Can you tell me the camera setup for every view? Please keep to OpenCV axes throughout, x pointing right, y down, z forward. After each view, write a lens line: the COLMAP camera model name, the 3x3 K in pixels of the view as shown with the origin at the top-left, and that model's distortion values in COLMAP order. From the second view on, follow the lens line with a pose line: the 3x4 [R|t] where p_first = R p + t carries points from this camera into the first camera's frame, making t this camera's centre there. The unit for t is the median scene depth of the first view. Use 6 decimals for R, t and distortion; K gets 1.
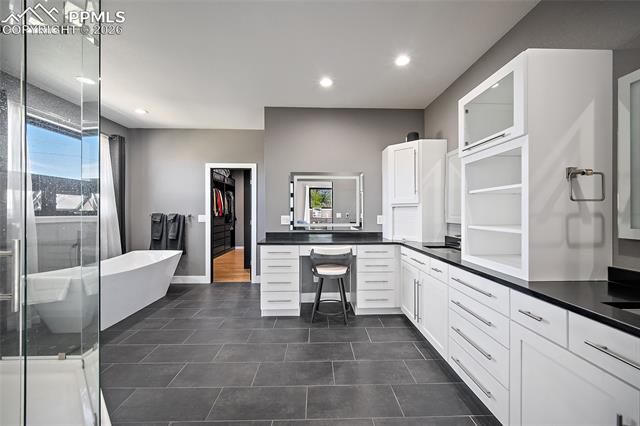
lens RADIAL K [[263.3, 0, 319.9], [0, 263.3, 209.4], [0, 0, 1]] dist [0.000540, 0.000128]
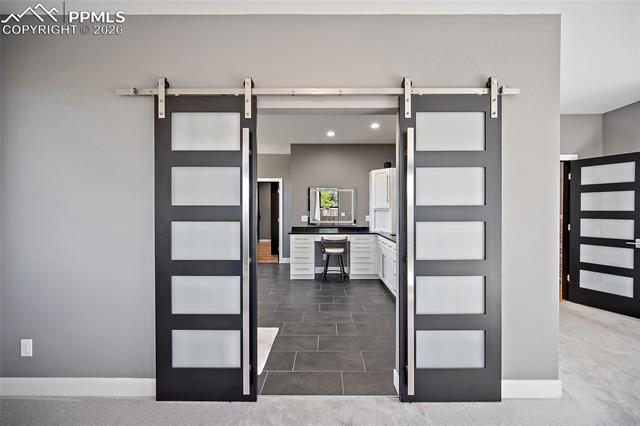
lens RADIAL K [[255.9, 0, 324.3], [0, 255.9, 207.2], [0, 0, 1]] dist [-0.001266, -0.000242]
pose [[0.999813, -0.000570, -0.019334, 0.012500], [0.000586, 0.999999, 0.000834, -0.029615], [0.019334, -0.000845, 0.999813, -0.519926]]
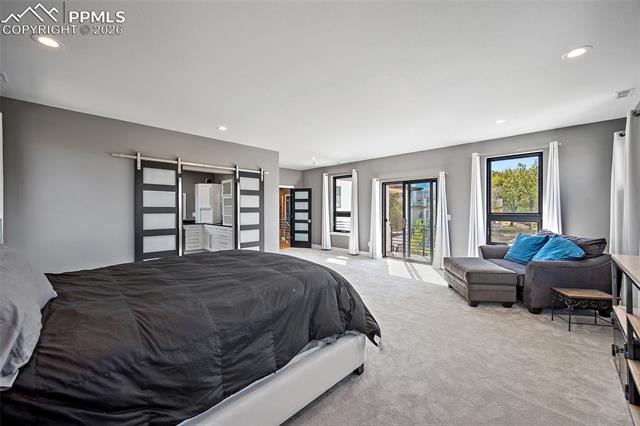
lens RADIAL K [[255.9, 0, 324.3], [0, 255.9, 207.2], [0, 0, 1]] dist [-0.001266, -0.000242]
pose [[0.718893, 0.005128, 0.695102, -0.565742], [-0.005770, 0.999982, -0.001411, -0.033062], [-0.695097, -0.002997, 0.718910, -1.556029]]
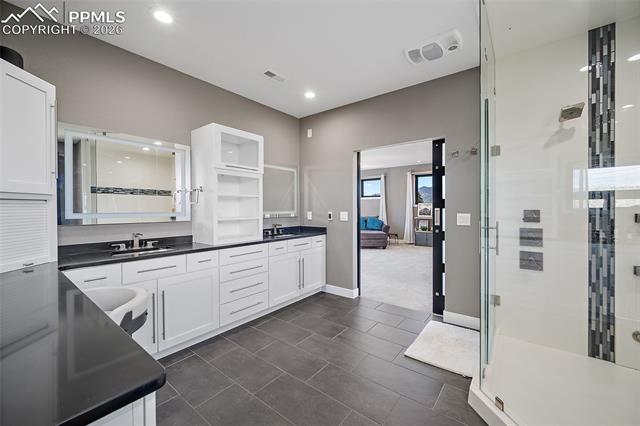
lens RADIAL K [[255.9, 0, 324.3], [0, 255.9, 207.2], [0, 0, 1]] dist [-0.001266, -0.000242]
pose [[-0.778823, 0.002375, 0.627240, -0.411353], [-0.001405, 0.999984, -0.005531, -0.000619], [-0.627243, -0.005189, -0.778807, 0.973466]]
